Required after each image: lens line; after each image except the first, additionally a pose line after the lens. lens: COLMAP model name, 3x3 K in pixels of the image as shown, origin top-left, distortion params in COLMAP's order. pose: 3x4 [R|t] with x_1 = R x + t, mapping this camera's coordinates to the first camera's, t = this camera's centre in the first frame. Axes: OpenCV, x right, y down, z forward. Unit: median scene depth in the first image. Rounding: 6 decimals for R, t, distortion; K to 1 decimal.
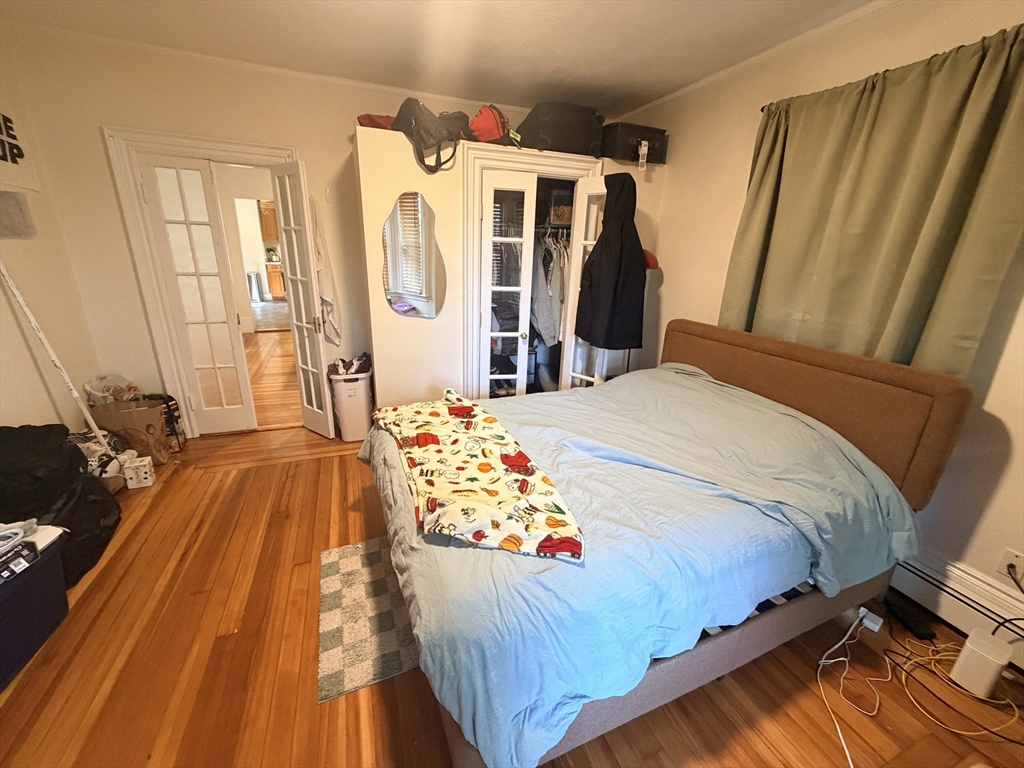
lens RADIAL K [[408.4, 0, 511.9], [0, 408.4, 383.8], [0, 0, 1]] dist [0.003876, 0.000106]
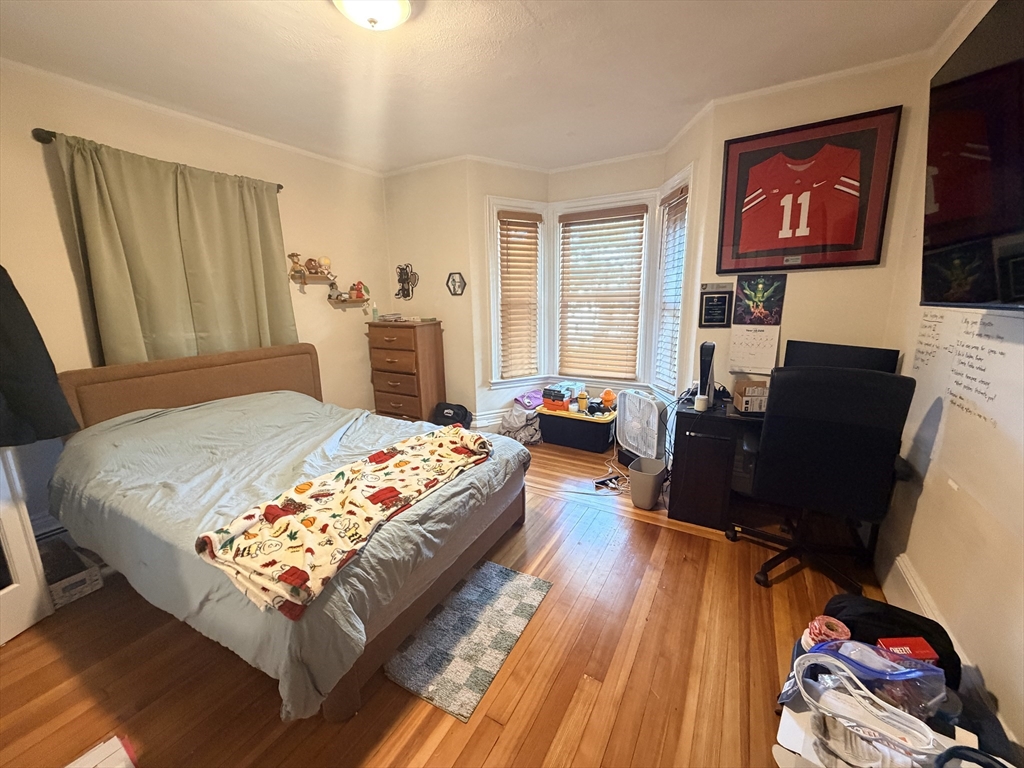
lens RADIAL K [[408.4, 0, 510.3], [0, 408.4, 380.7], [0, 0, 1]] dist [0.003876, 0.000106]
pose [[-0.625049, -0.182217, 0.759019, -1.047243], [0.240151, 0.880321, 0.409101, -0.391265], [-0.742726, 0.437987, -0.506484, 1.181890]]
